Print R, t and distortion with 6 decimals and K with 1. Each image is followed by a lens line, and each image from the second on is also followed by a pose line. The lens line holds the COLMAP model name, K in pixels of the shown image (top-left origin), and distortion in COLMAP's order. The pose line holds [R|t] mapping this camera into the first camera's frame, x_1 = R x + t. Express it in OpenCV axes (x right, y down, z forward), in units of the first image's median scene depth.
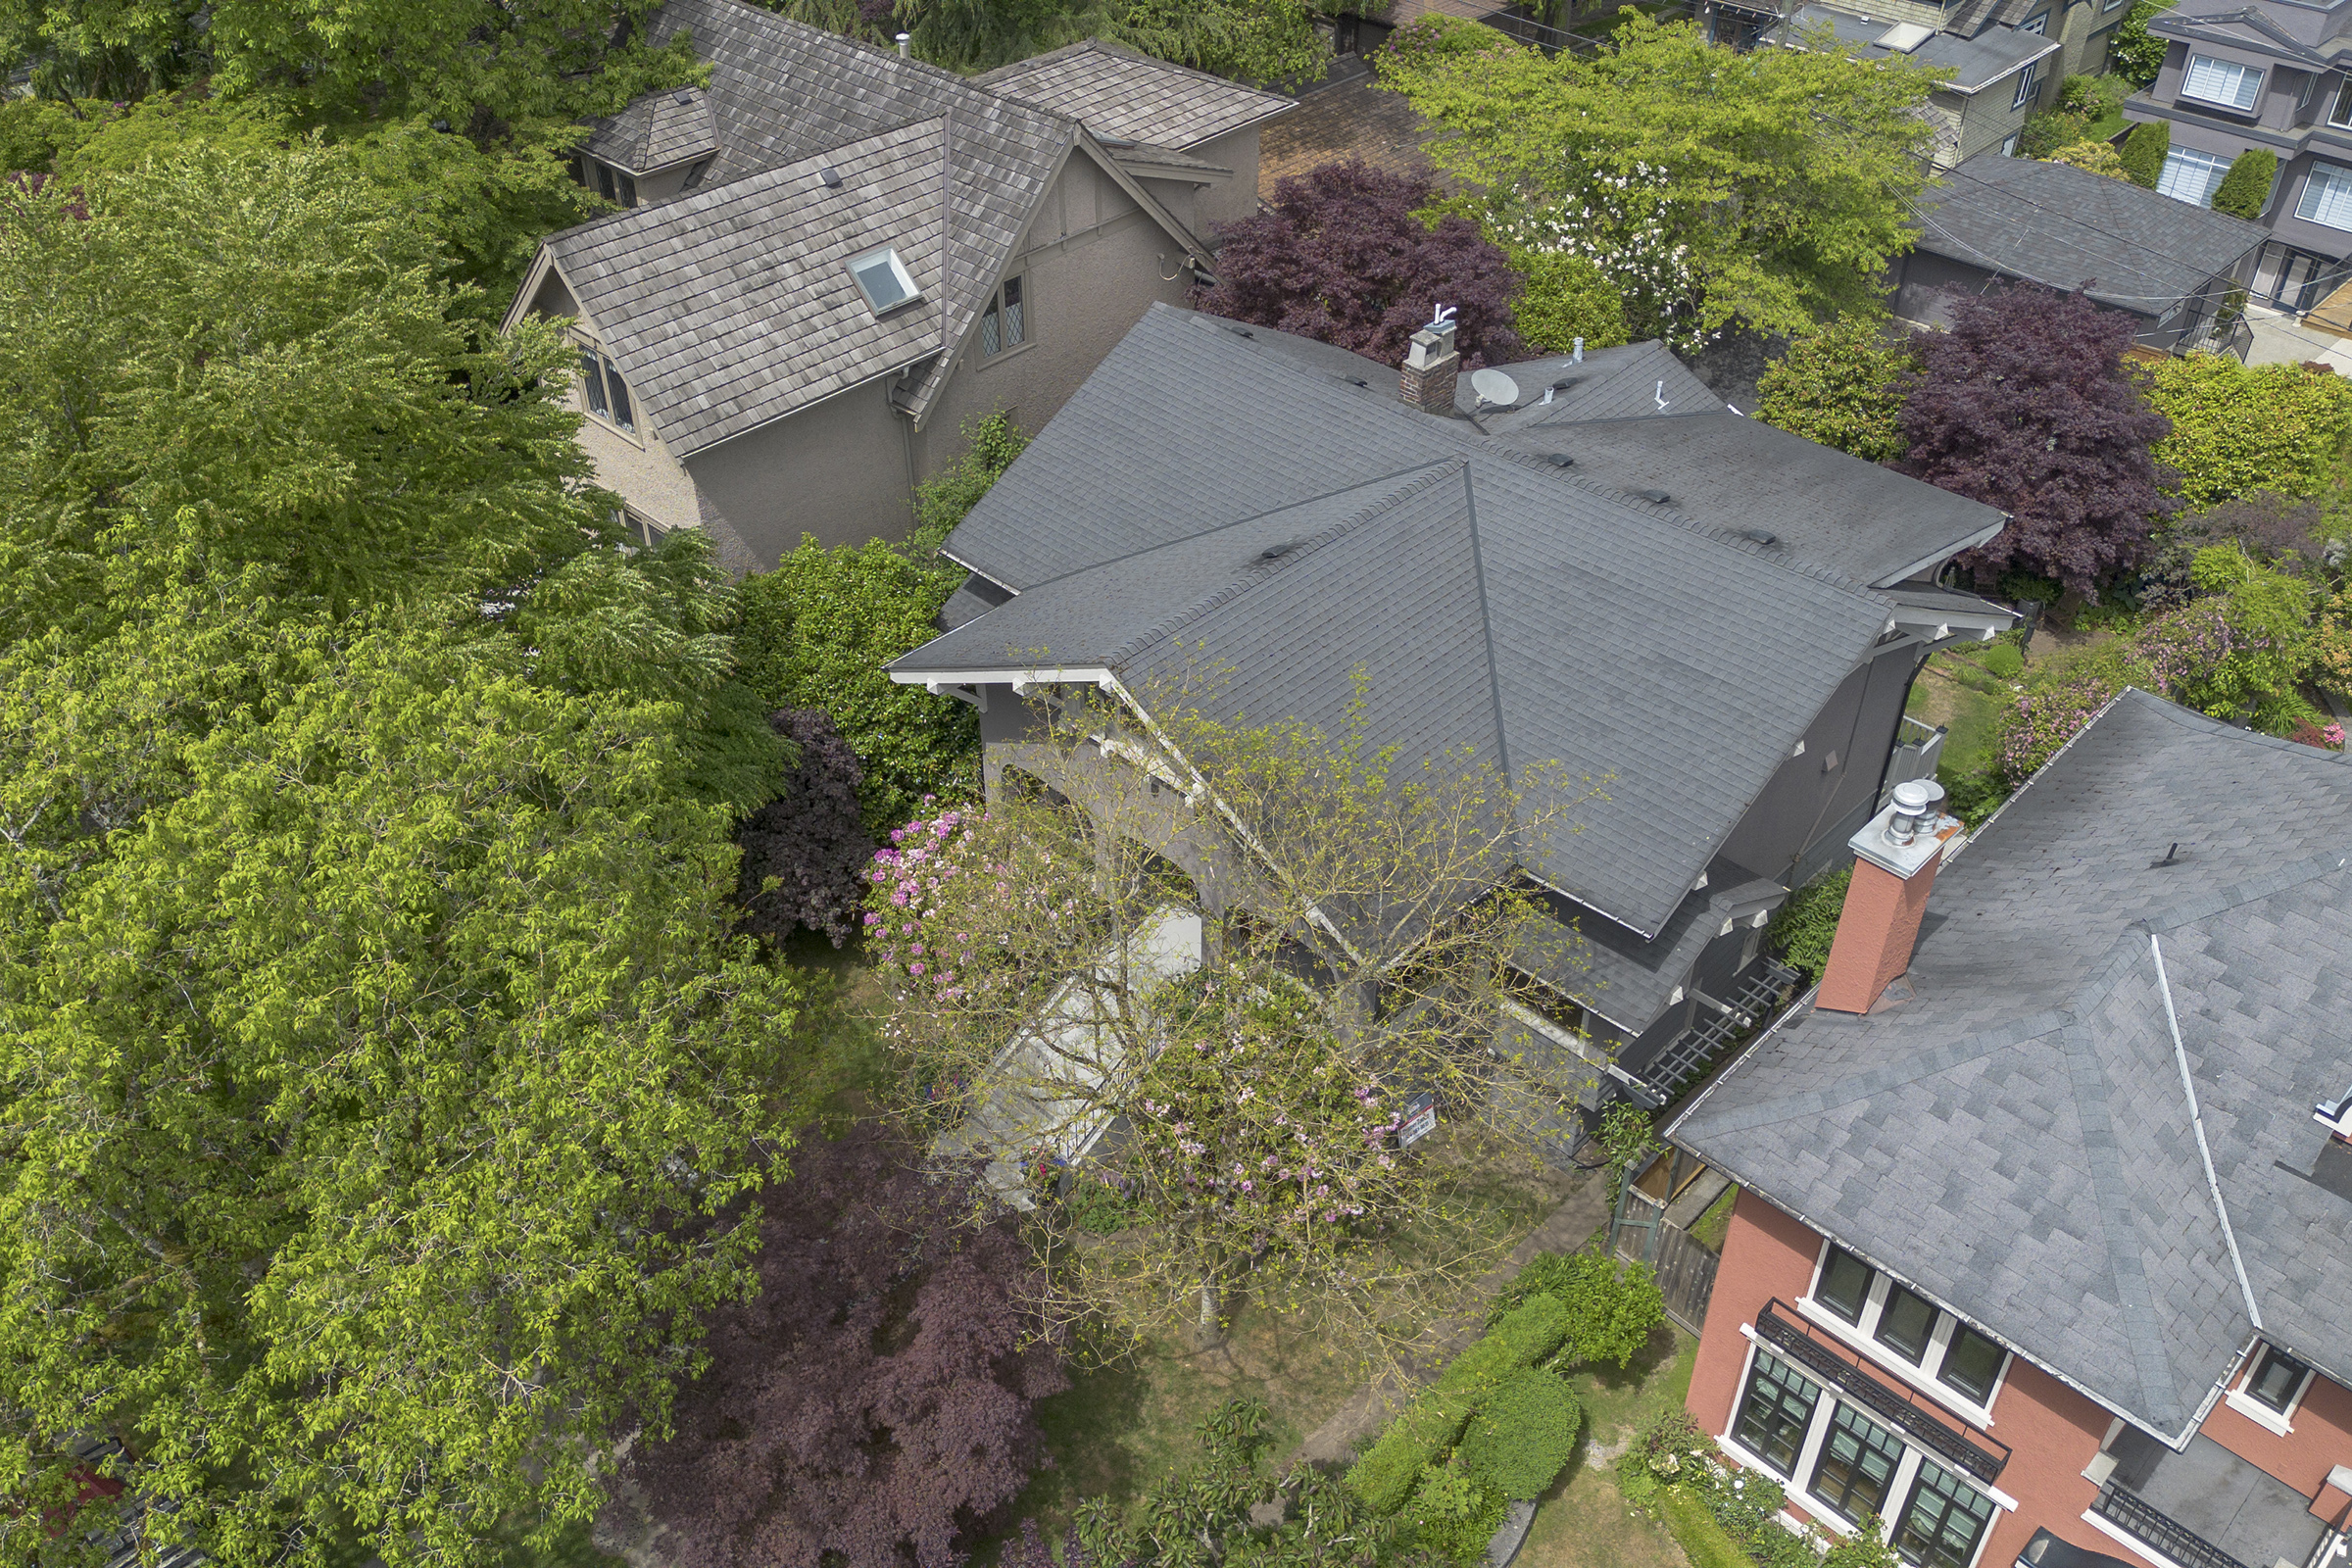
lens RADIAL K [[1973.6, 0, 1168.6], [0, 1973.6, 780.0], [0, 0, 1]] dist [0.075625, -0.066640]
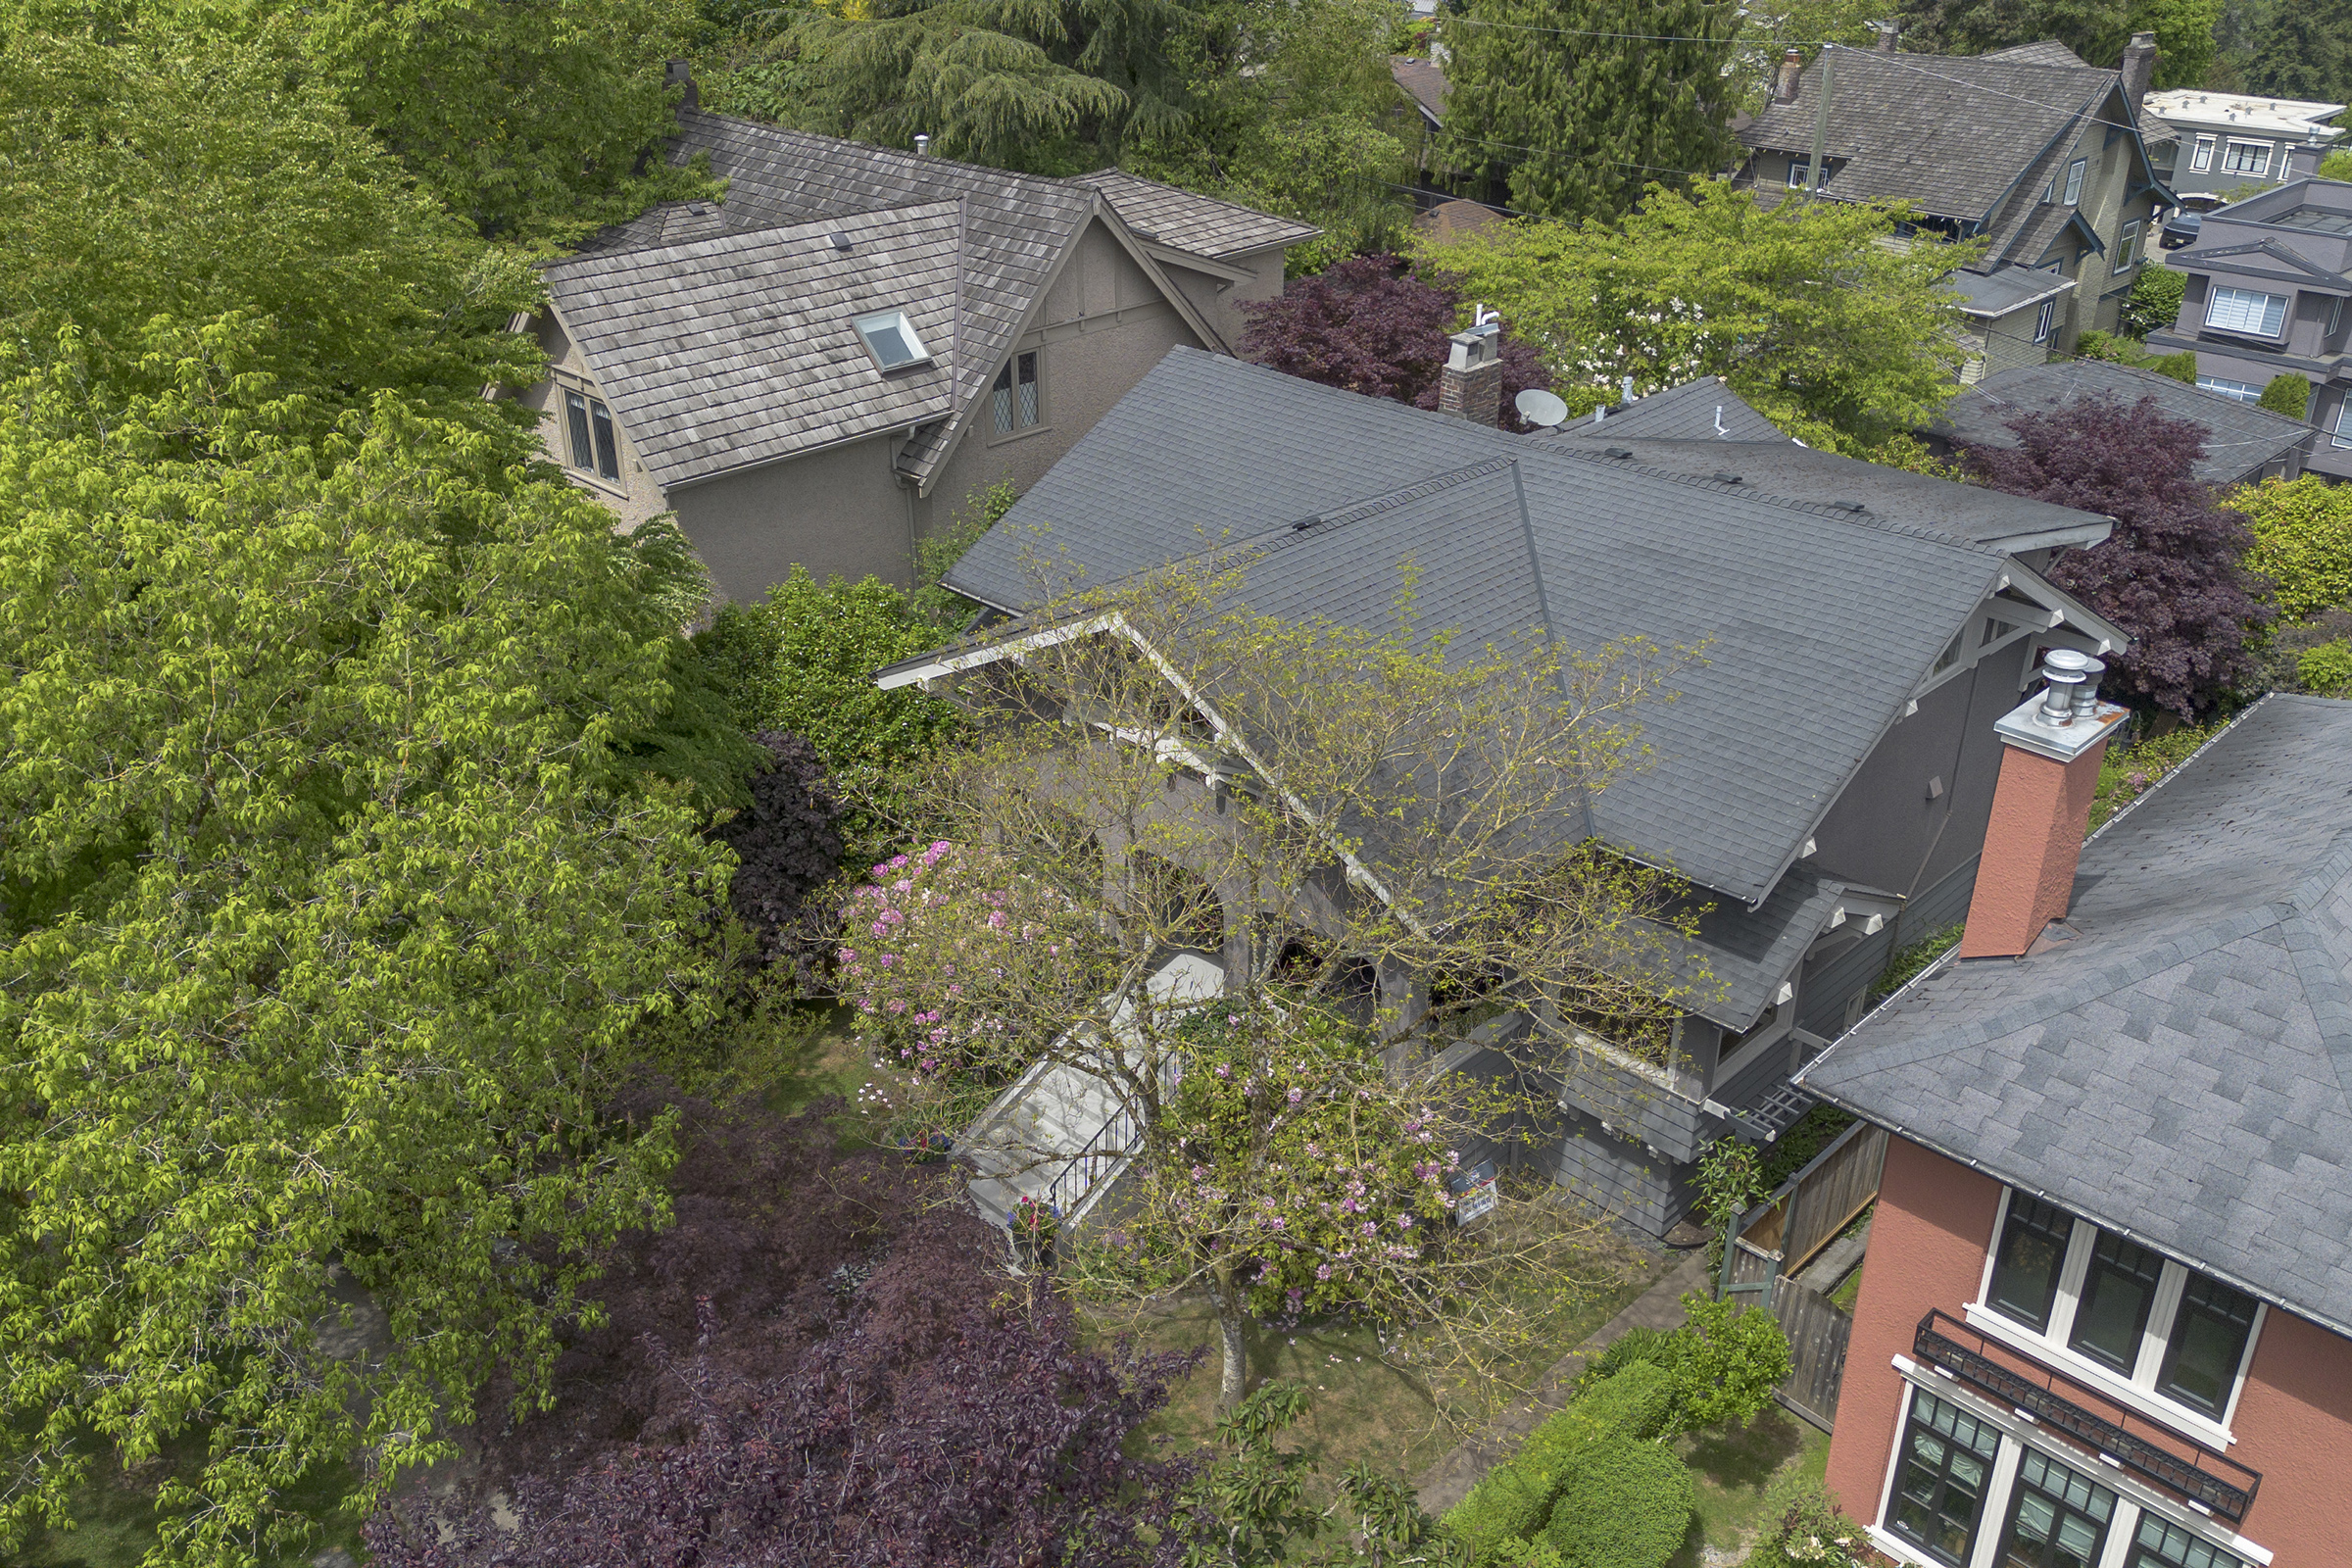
lens RADIAL K [[1973.6, 0, 1167.4], [0, 1973.6, 780.2], [0, 0, 1]] dist [0.075625, -0.066640]
pose [[0.999925, 0.007097, -0.010028, -0.000025], [-0.008884, 0.981501, -0.191249, 0.156873], [0.008485, 0.191324, 0.981490, 0.123669]]
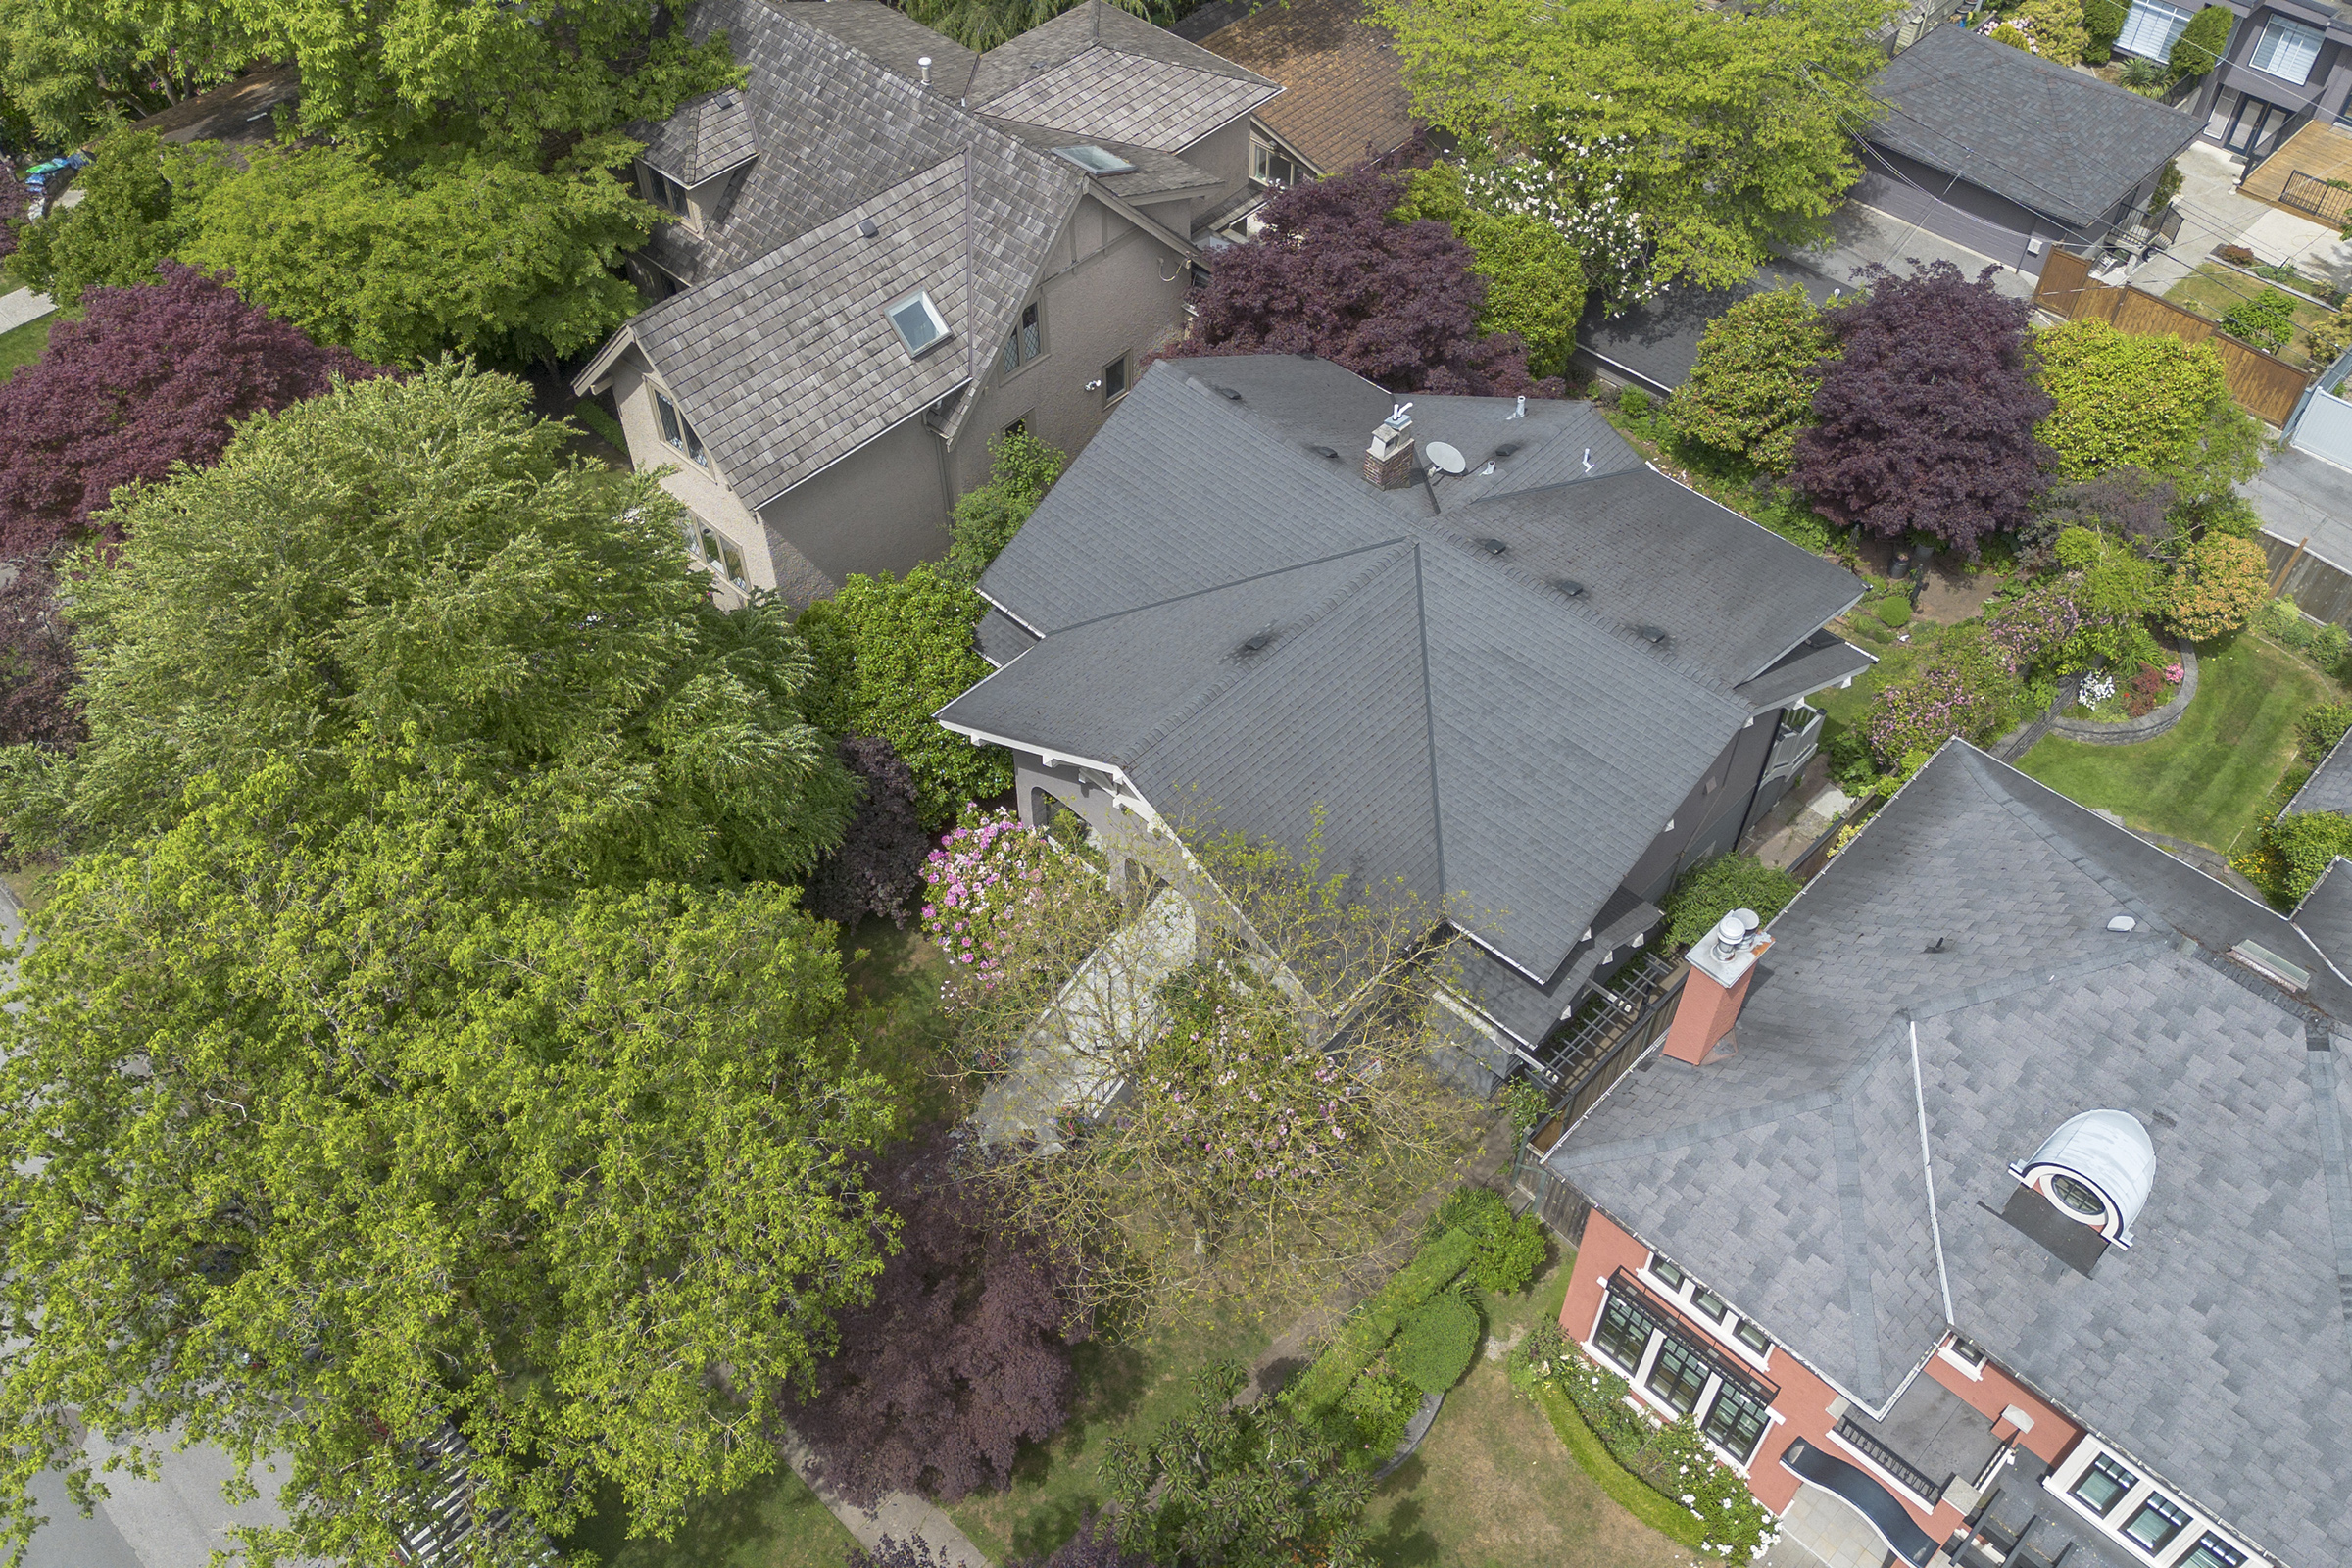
lens RADIAL K [[1973.6, 0, 1168.4], [0, 1973.6, 781.8], [0, 0, 1]] dist [0.075625, -0.066640]
pose [[0.999995, -0.003113, -0.000667, 0.000579], [0.003183, 0.982371, 0.186915, -0.236062], [0.000074, -0.186916, 0.982376, -0.192853]]
